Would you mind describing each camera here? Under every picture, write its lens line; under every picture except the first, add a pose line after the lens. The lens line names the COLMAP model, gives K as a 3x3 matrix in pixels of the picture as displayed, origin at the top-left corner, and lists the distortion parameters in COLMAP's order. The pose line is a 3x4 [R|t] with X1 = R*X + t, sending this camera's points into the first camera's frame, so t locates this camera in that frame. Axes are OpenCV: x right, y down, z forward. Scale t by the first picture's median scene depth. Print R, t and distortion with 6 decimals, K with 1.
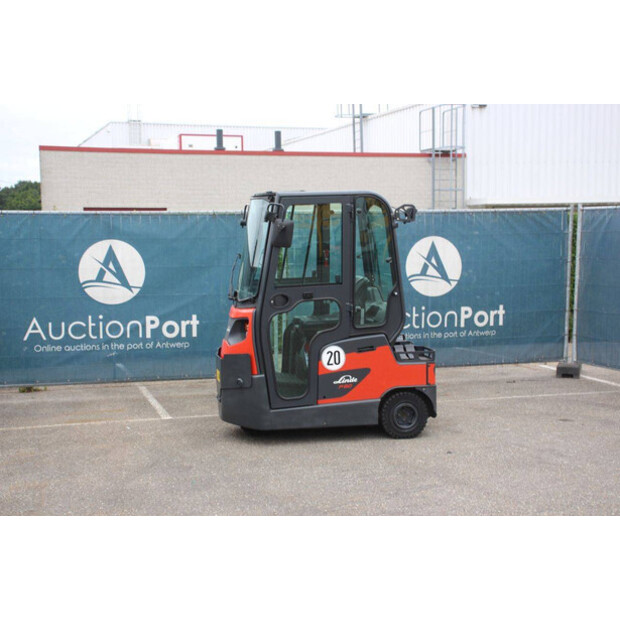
lens RADIAL K [[1031.4, 0, 309.1], [0, 1031.4, 307.0], [0, 0, 1]] dist [0.168534, 0.000000]
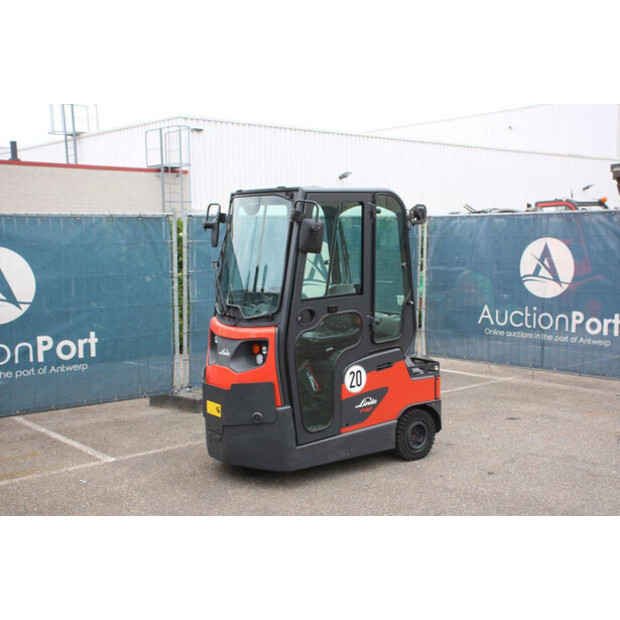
lens RADIAL K [[807.0, 0, 309.3], [0, 807.0, 315.2], [0, 0, 1]] dist [0.049098, 0.000000]
pose [[0.912325, -0.041548, 0.407355, -0.260684], [0.033449, 0.999076, 0.026987, -0.022085], [-0.408099, -0.010996, 0.912871, 0.354397]]
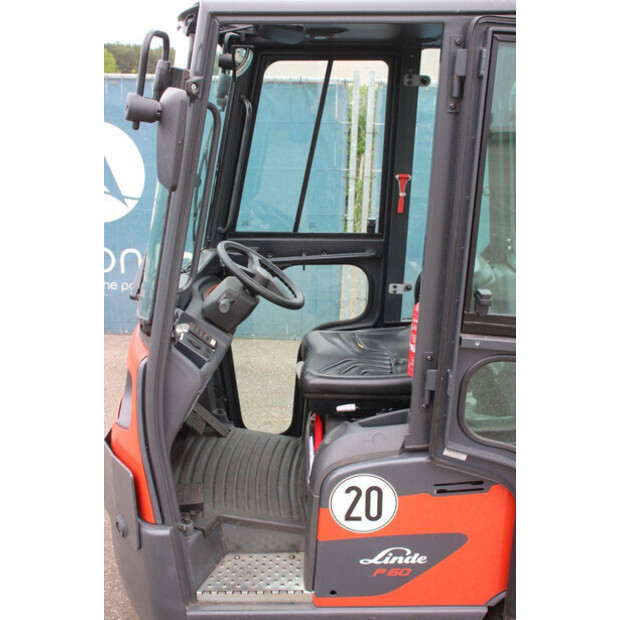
lens RADIAL K [[670.4, 0, 310.7], [0, 670.4, 310.8], [0, 0, 1]] dist [-0.013316, 0.000000]
pose [[0.971188, 0.101893, -0.215434, 0.044350], [-0.050028, 0.971014, 0.233728, -0.062329], [0.233005, -0.216216, 0.948135, 0.713817]]
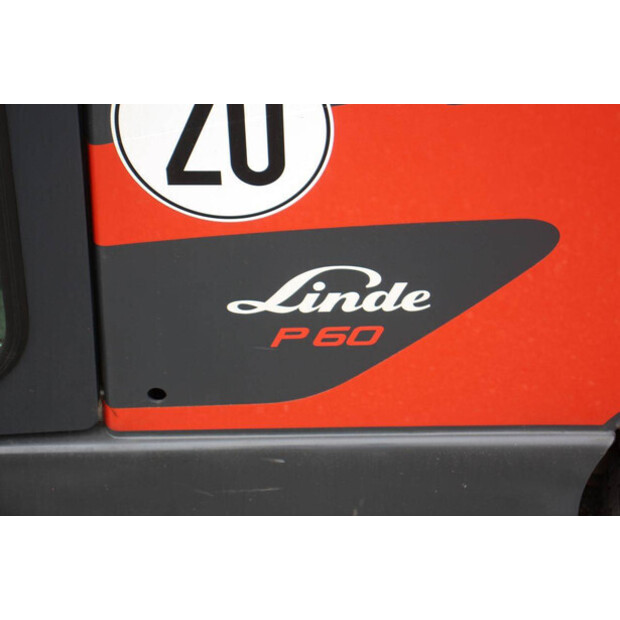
lens RADIAL K [[1340.2, 0, 311.1], [0, 1340.2, 309.1], [0, 0, 1]] dist [0.250179, 0.000000]
pose [[0.969969, 0.163640, -0.179950, 0.055976], [-0.038937, 0.834765, 0.549227, -0.012810], [0.240092, -0.525727, 0.816068, 0.790009]]
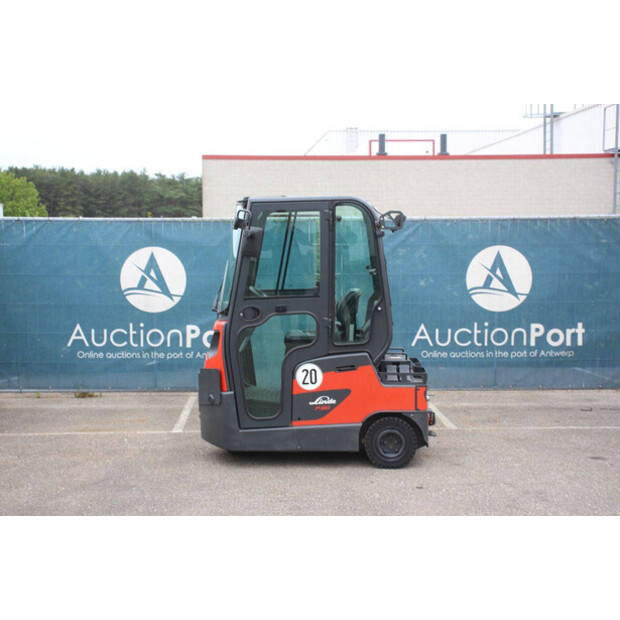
lens RADIAL K [[1031.4, 0, 304.5], [0, 1031.4, 310.7], [0, 0, 1]] dist [0.168534, 0.000000]
pose [[0.969326, 0.022533, -0.244745, 0.220807], [-0.023133, 0.999732, 0.000426, -0.009130], [0.244689, 0.005249, 0.969587, 0.092211]]
